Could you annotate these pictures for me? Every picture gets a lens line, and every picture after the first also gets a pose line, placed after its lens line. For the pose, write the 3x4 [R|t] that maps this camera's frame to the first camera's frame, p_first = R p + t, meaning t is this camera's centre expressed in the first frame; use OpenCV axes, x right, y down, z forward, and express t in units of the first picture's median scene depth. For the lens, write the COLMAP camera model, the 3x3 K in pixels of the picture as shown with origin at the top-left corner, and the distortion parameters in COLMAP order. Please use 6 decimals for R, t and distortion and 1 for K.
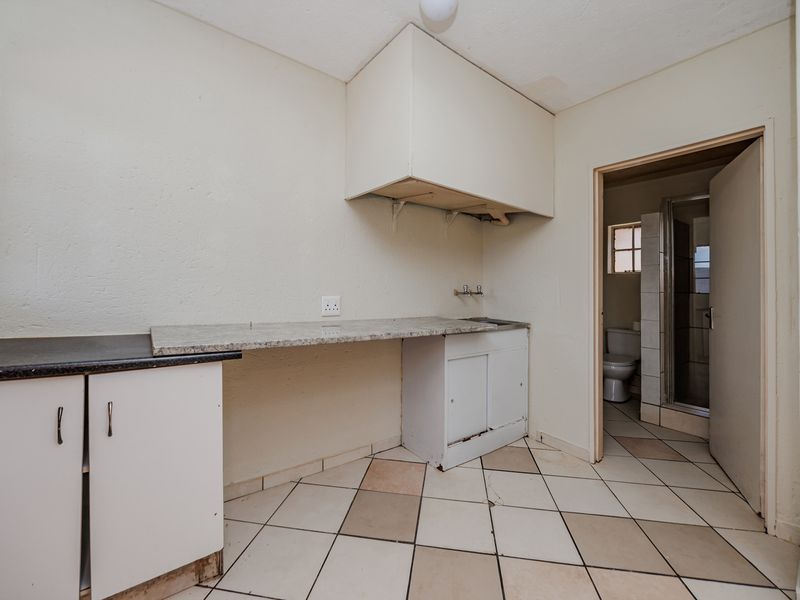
lens RADIAL K [[345.4, 0, 396.6], [0, 345.4, 285.9], [0, 0, 1]] dist [-0.000328, 0.000041]
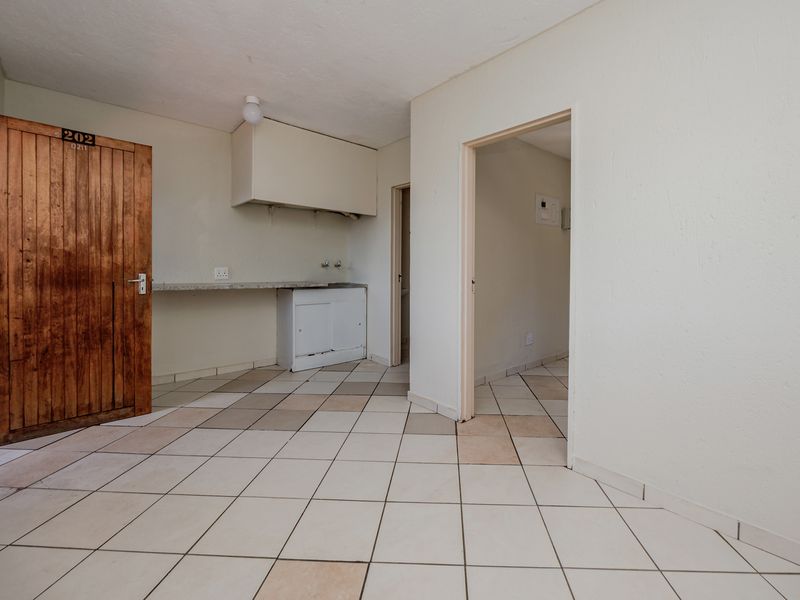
lens RADIAL K [[369.5, 0, 420.0], [0, 369.5, 272.5], [0, 0, 1]] dist [0.000962, 0.000272]
pose [[0.997460, -0.015136, 0.069600, 0.556947], [0.014249, 0.999811, 0.013219, 0.039382], [-0.069787, -0.012194, 0.997487, -0.711513]]
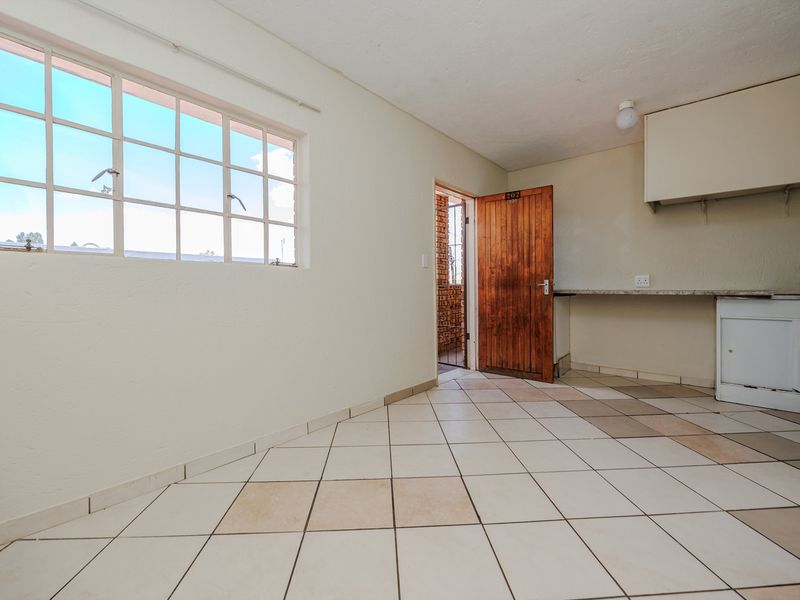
lens RADIAL K [[334.6, 0, 406.6], [0, 334.6, 283.7], [0, 0, 1]] dist [0.003248, 0.000414]
pose [[0.209131, -0.033141, -0.977326, 1.037716], [0.010630, 0.999444, -0.031616, 0.100760], [0.977830, -0.003777, 0.209367, -0.395984]]
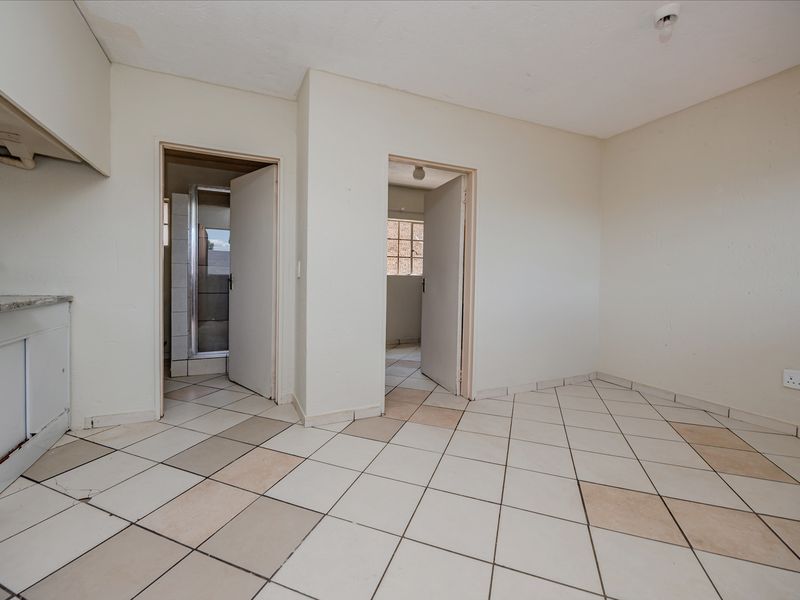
lens RADIAL K [[345.4, 0, 396.8], [0, 345.4, 287.2], [0, 0, 1]] dist [-0.000328, 0.000041]
pose [[0.231744, -0.045891, 0.971694, -0.267998], [-0.021059, 0.998416, 0.052176, 0.028624], [-0.972549, -0.032555, 0.230411, 0.043957]]
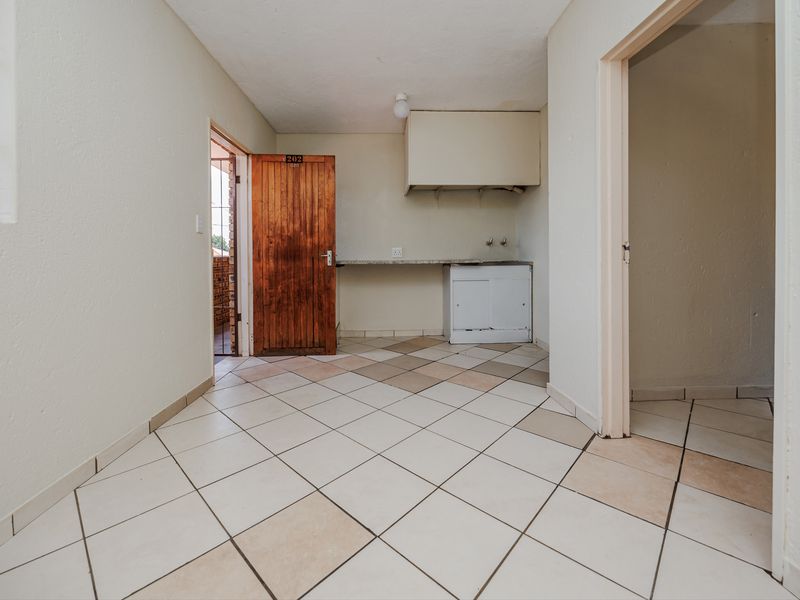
lens RADIAL K [[345.4, 0, 377.2], [0, 345.4, 255.8], [0, 0, 1]] dist [-0.000328, 0.000041]
pose [[0.792427, -0.033588, -0.609042, 0.814956], [0.029004, 0.999428, -0.017380, 0.098285], [0.609277, -0.003893, 0.792948, -0.539688]]
